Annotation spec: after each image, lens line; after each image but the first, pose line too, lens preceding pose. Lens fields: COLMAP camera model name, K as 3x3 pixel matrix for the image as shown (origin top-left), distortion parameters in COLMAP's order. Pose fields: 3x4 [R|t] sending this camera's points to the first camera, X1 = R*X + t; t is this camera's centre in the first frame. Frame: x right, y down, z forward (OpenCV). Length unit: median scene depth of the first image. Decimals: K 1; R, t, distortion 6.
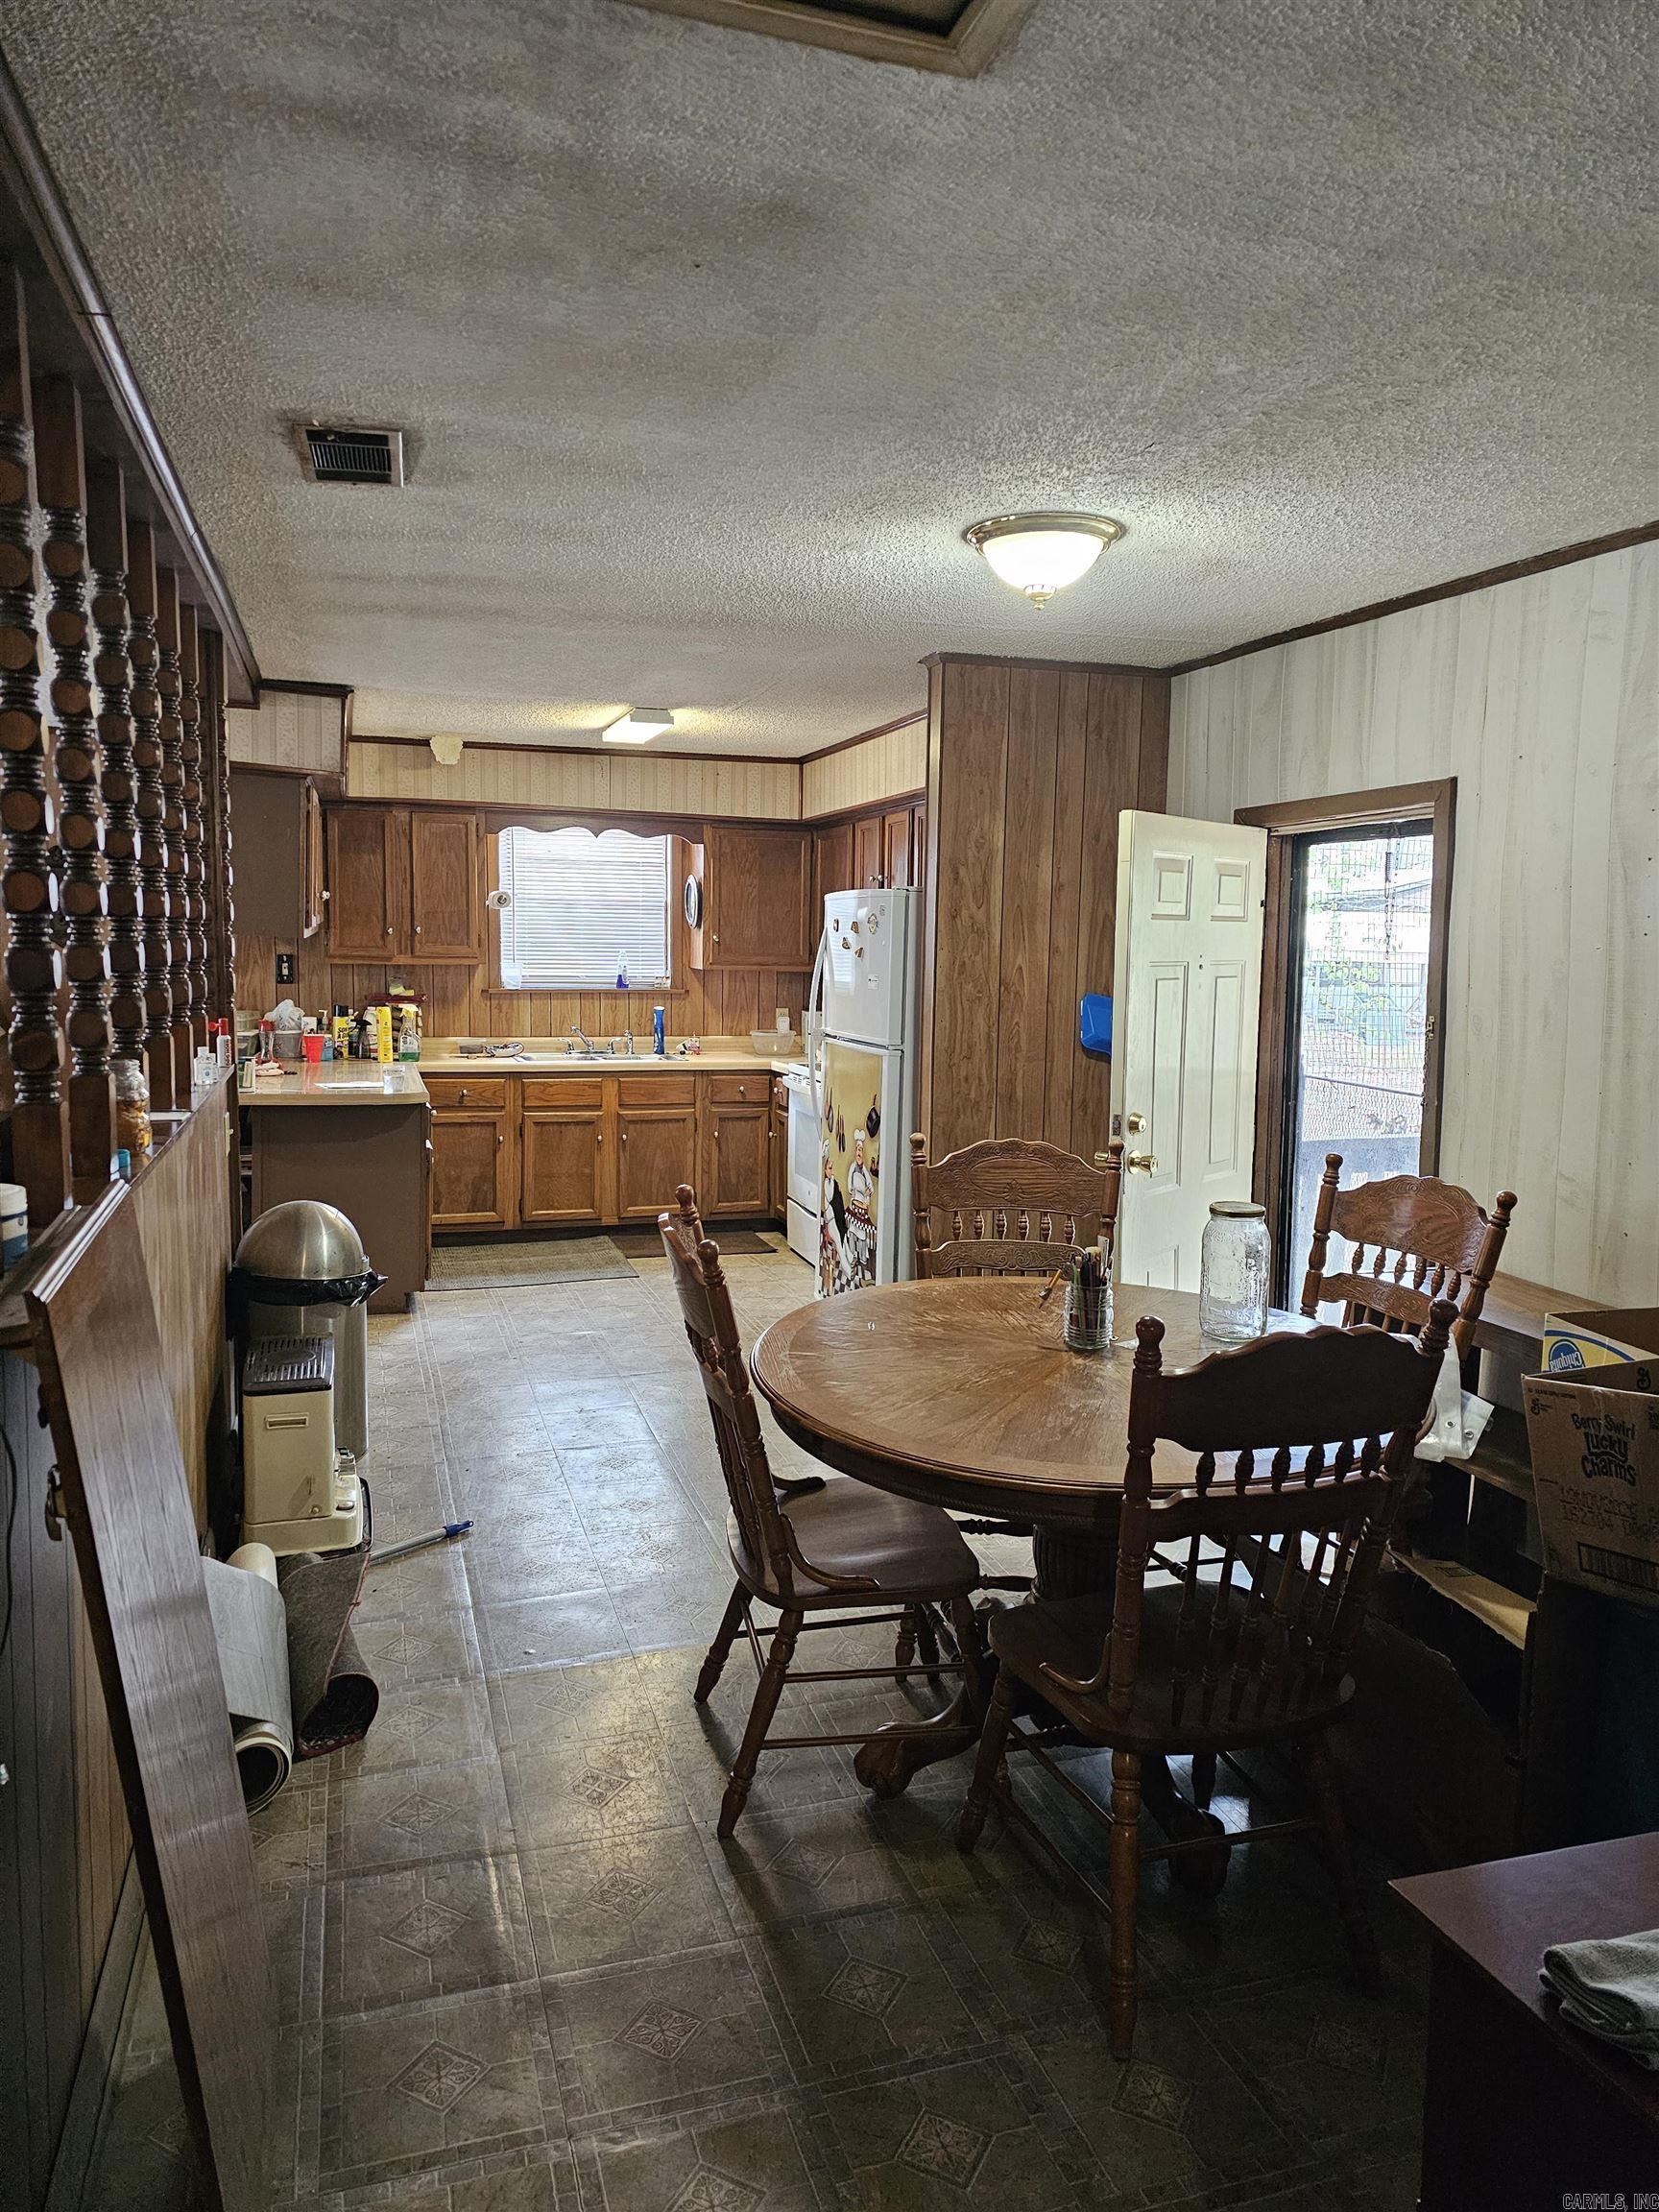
lens RADIAL K [[1485.9, 0, 831.1], [0, 1485.9, 1095.5], [0, 0, 1]] dist [0.078374, -0.063992]
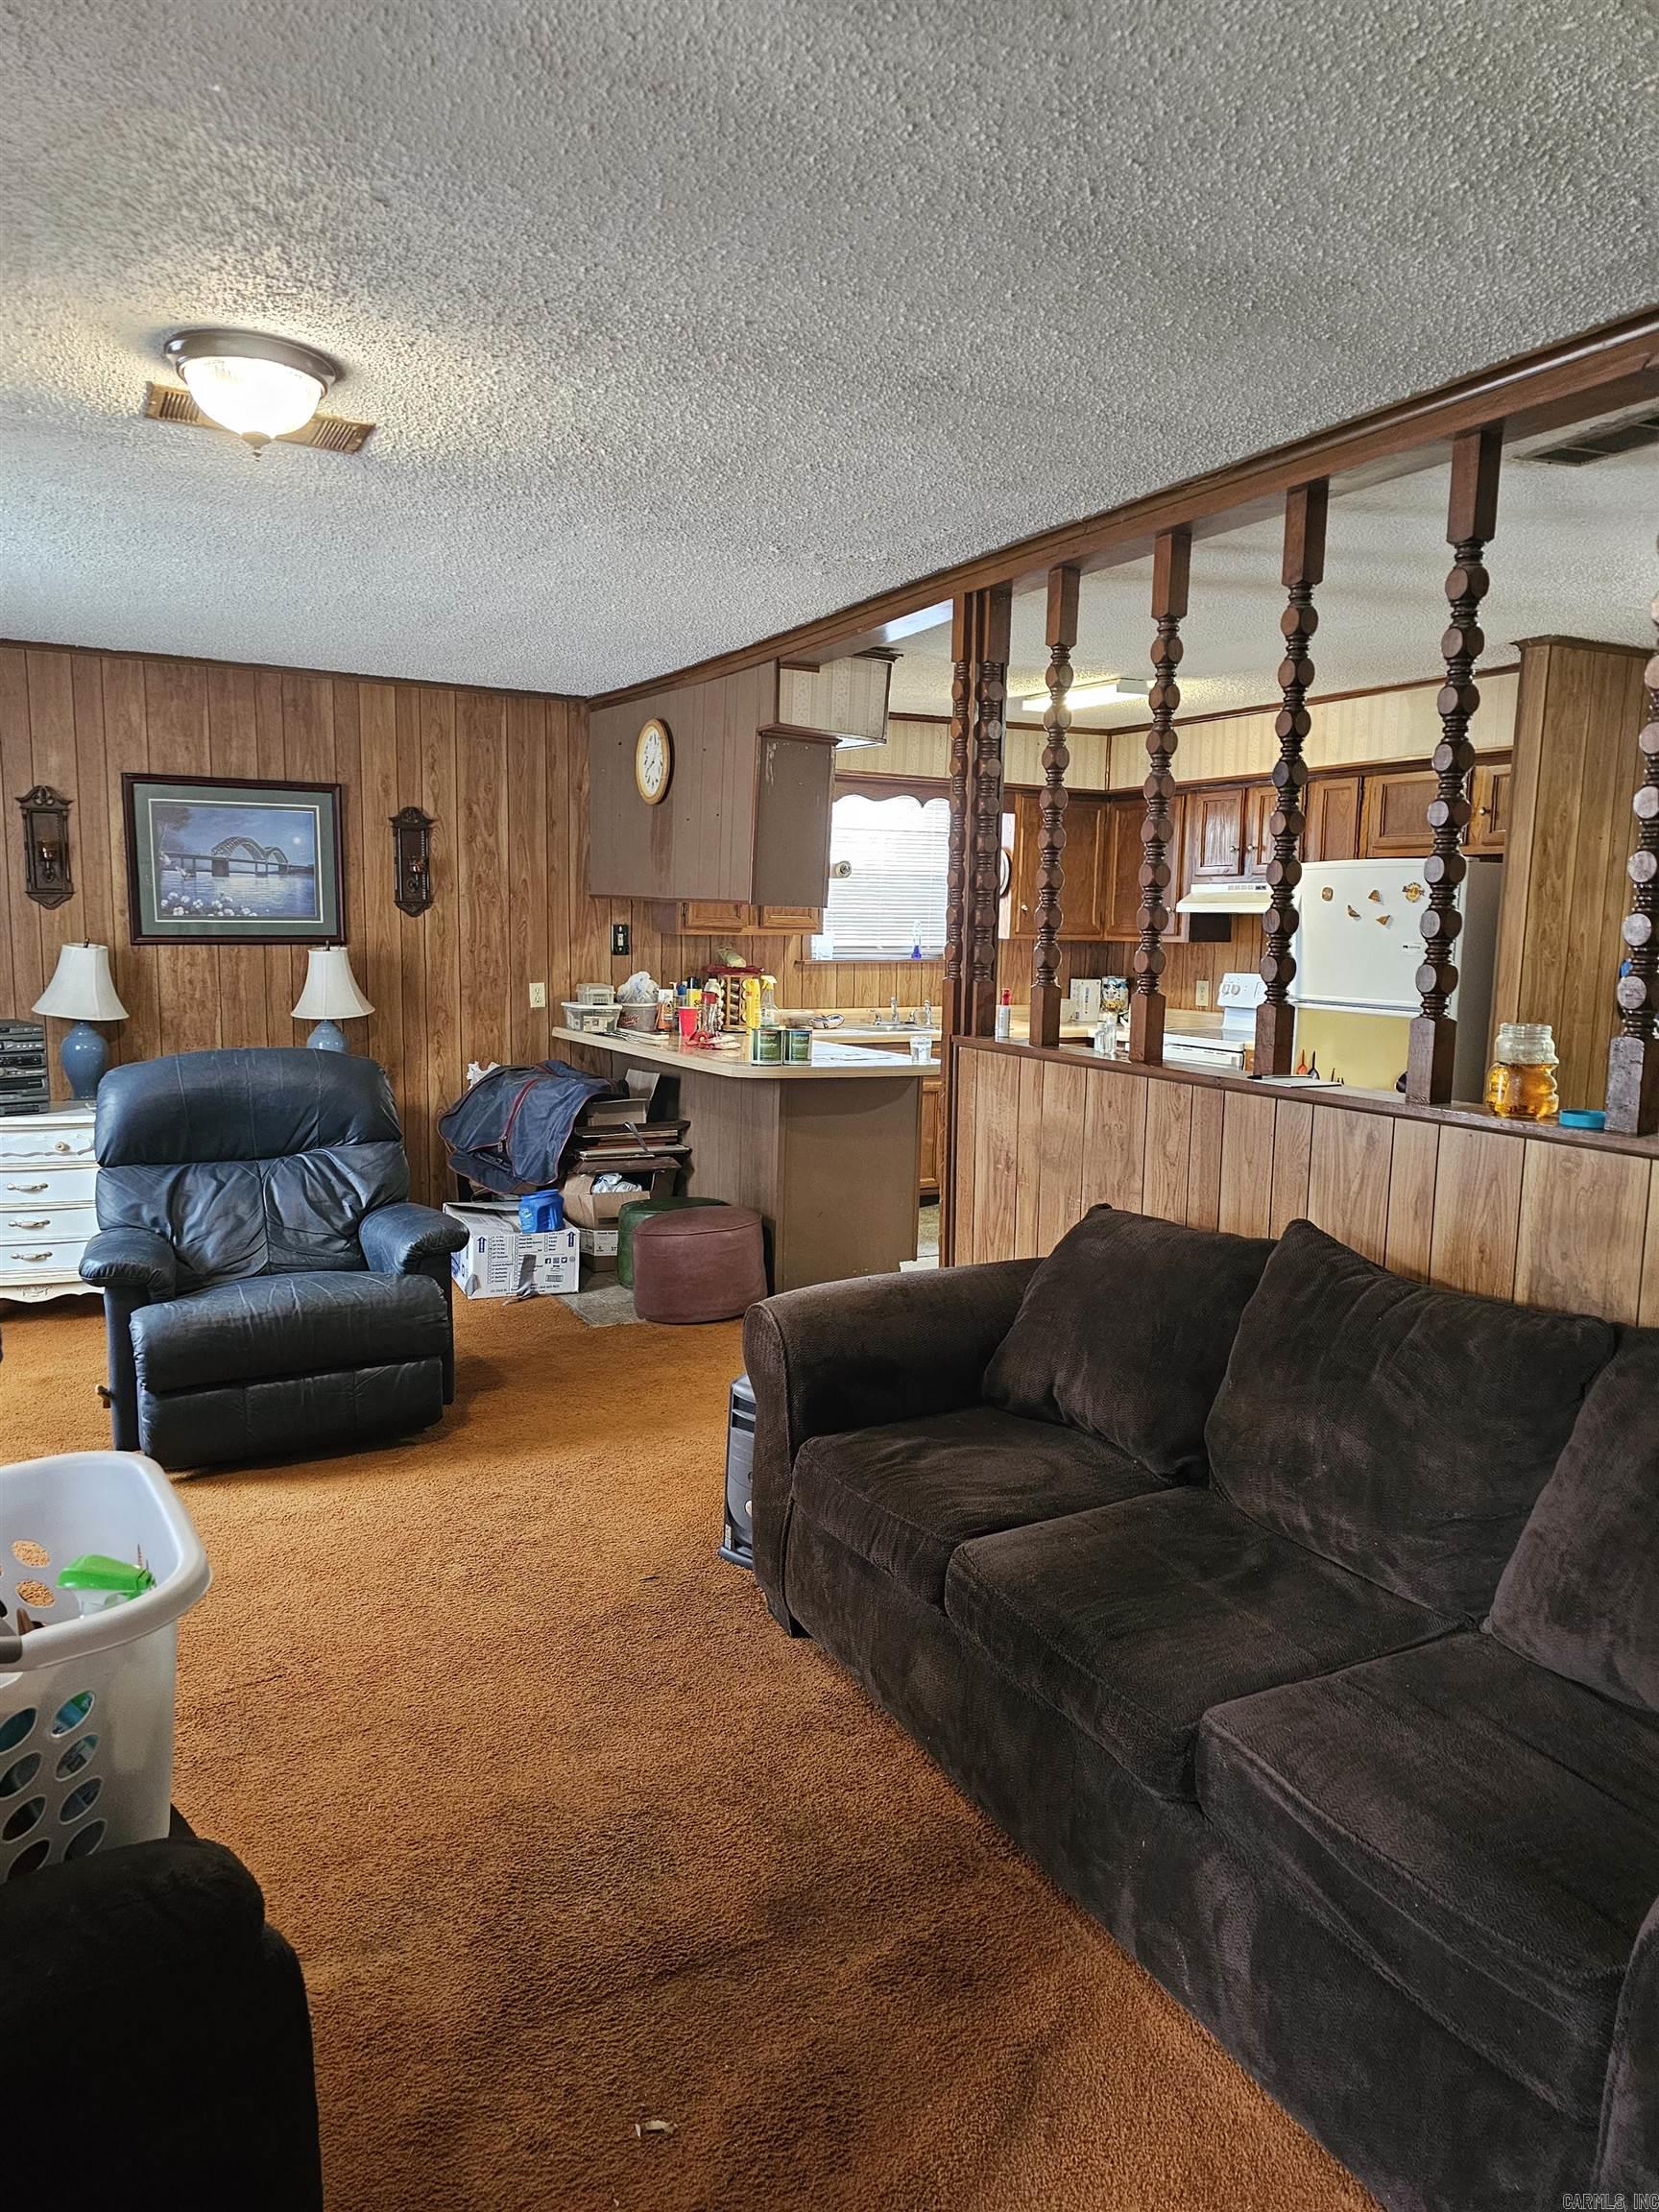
lens RADIAL K [[1485.9, 0, 848.7], [0, 1485.9, 1104.8], [0, 0, 1]] dist [0.078374, -0.063992]
pose [[0.980599, -0.022284, 0.194755, -0.408315], [0.017307, 0.999480, 0.027220, -0.001658], [-0.195260, -0.023321, 0.980474, 0.028351]]
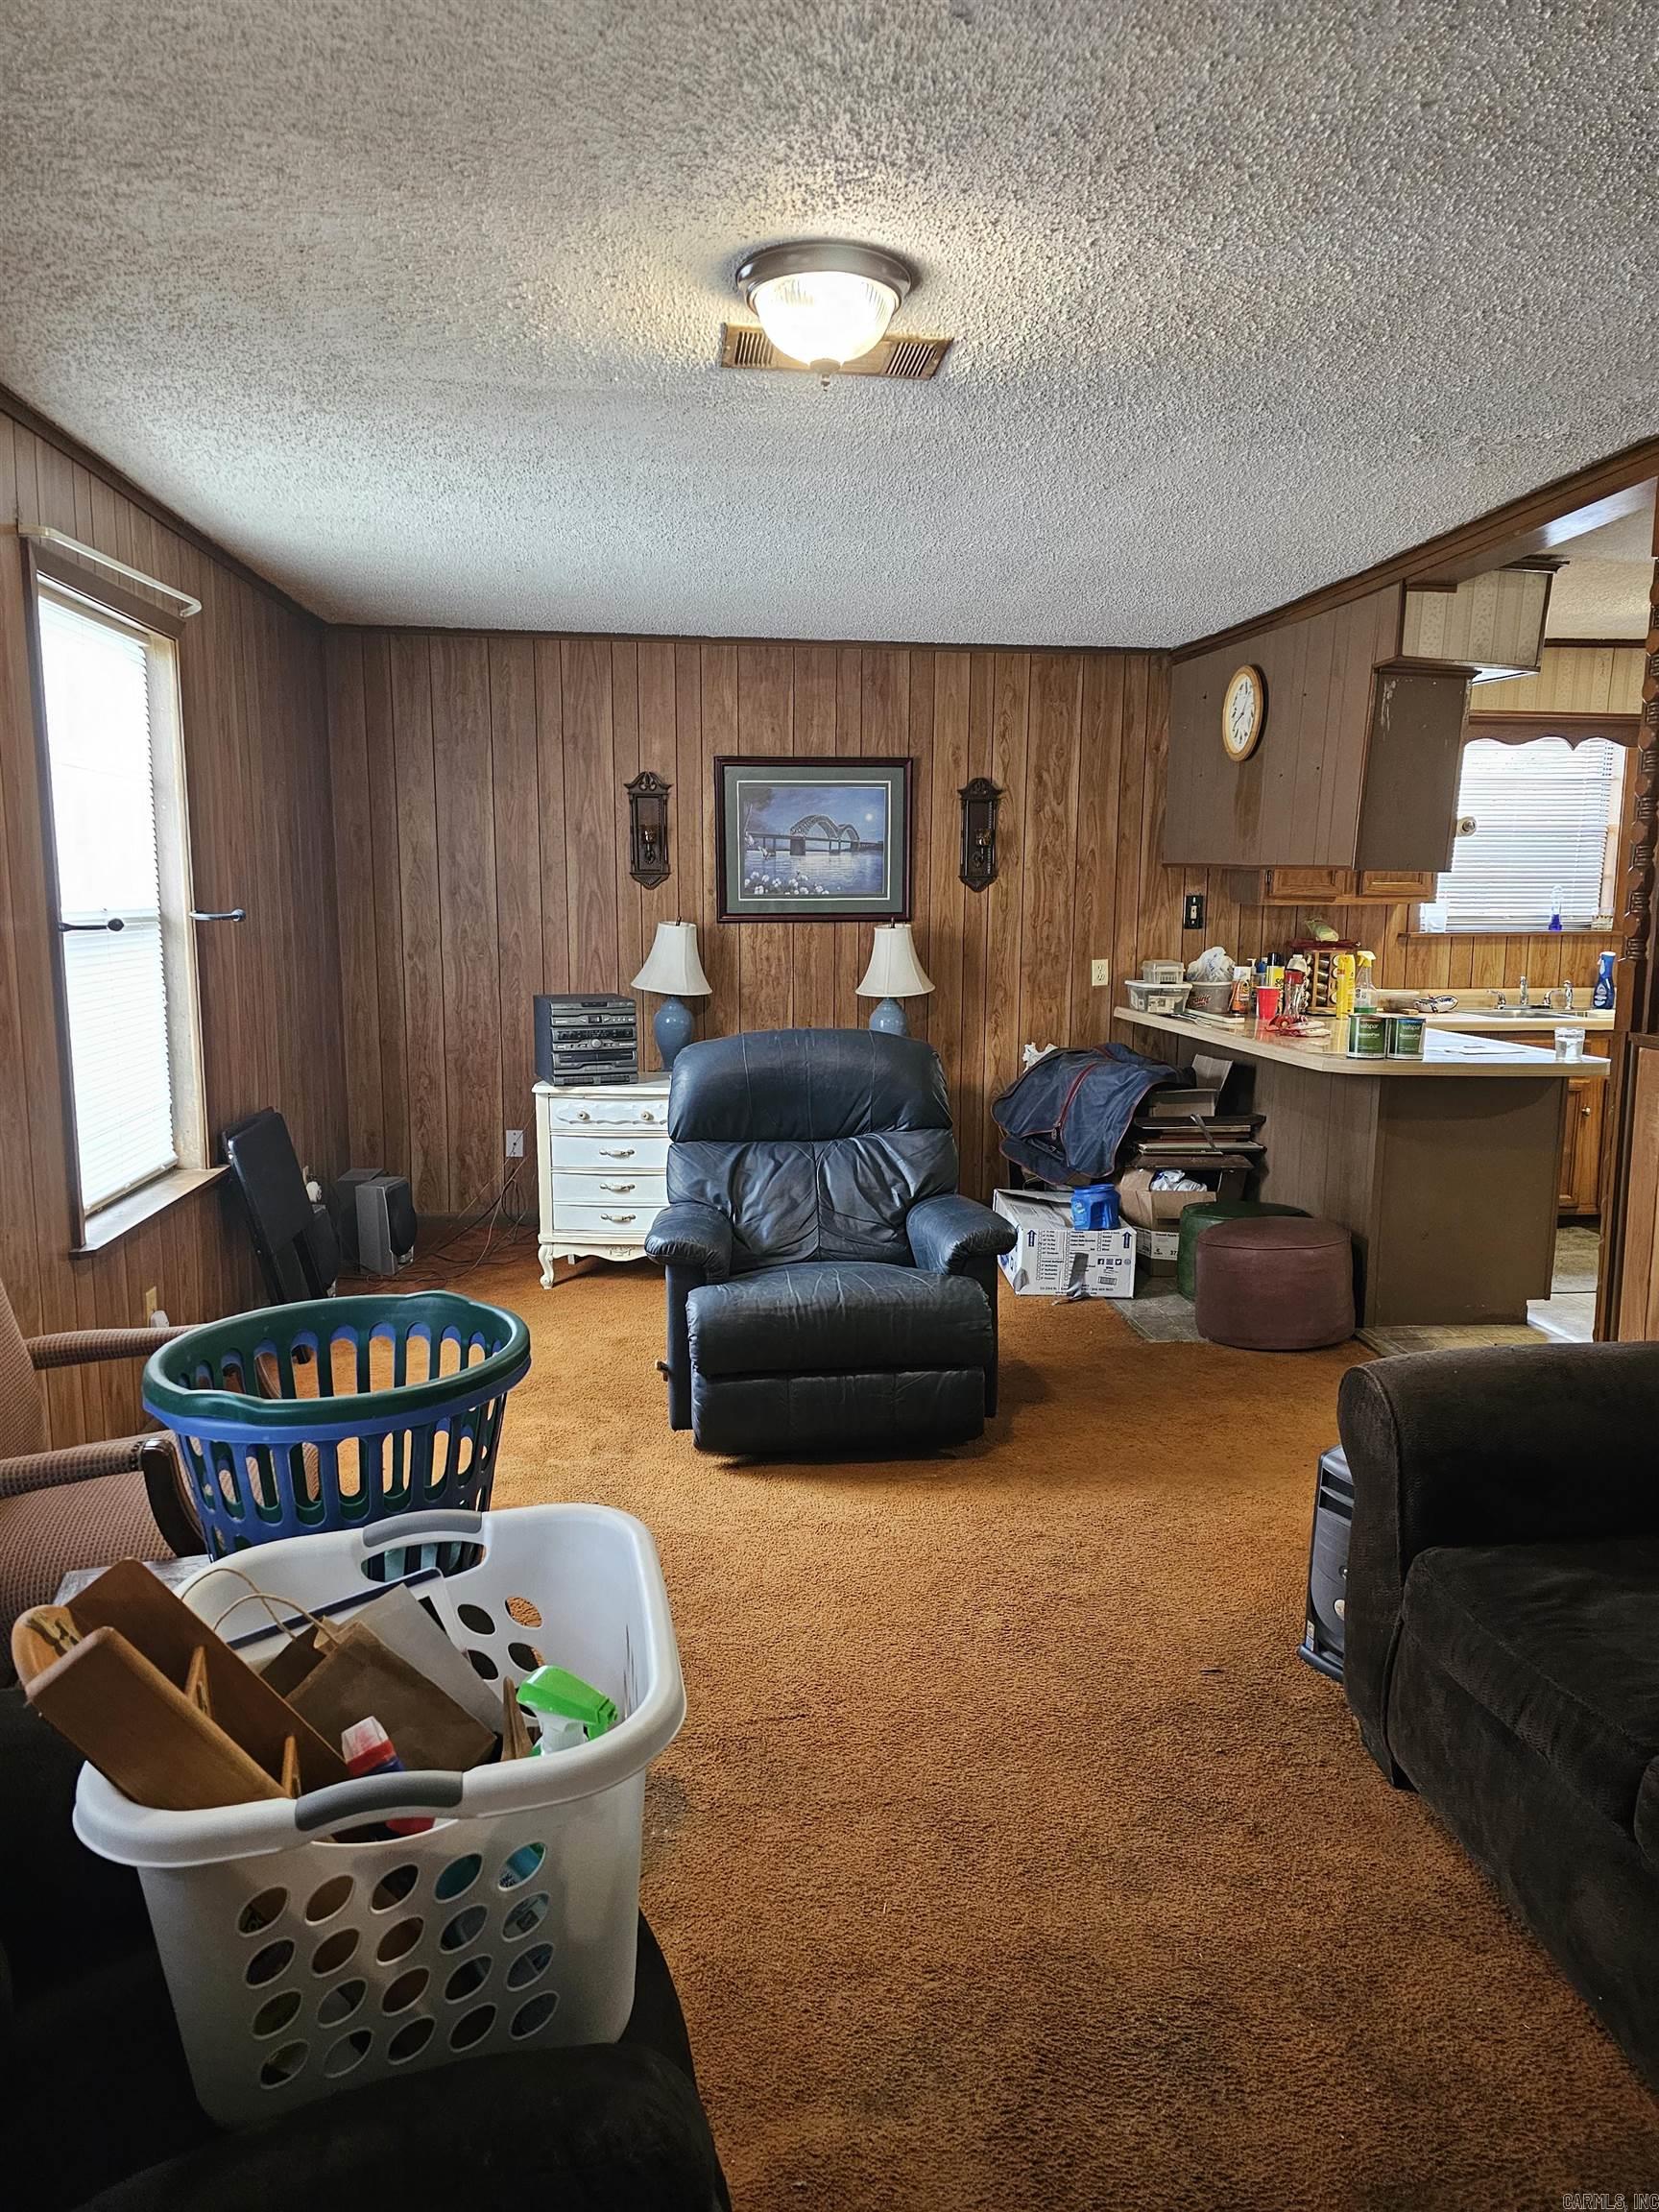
lens RADIAL K [[1485.9, 0, 820.7], [0, 1485.9, 1080.3], [0, 0, 1]] dist [0.078374, -0.063992]
pose [[0.981480, 0.016150, -0.190883, -0.409340], [-0.010732, 0.999510, 0.029387, -0.008737], [0.191264, -0.026795, 0.981173, 0.089897]]
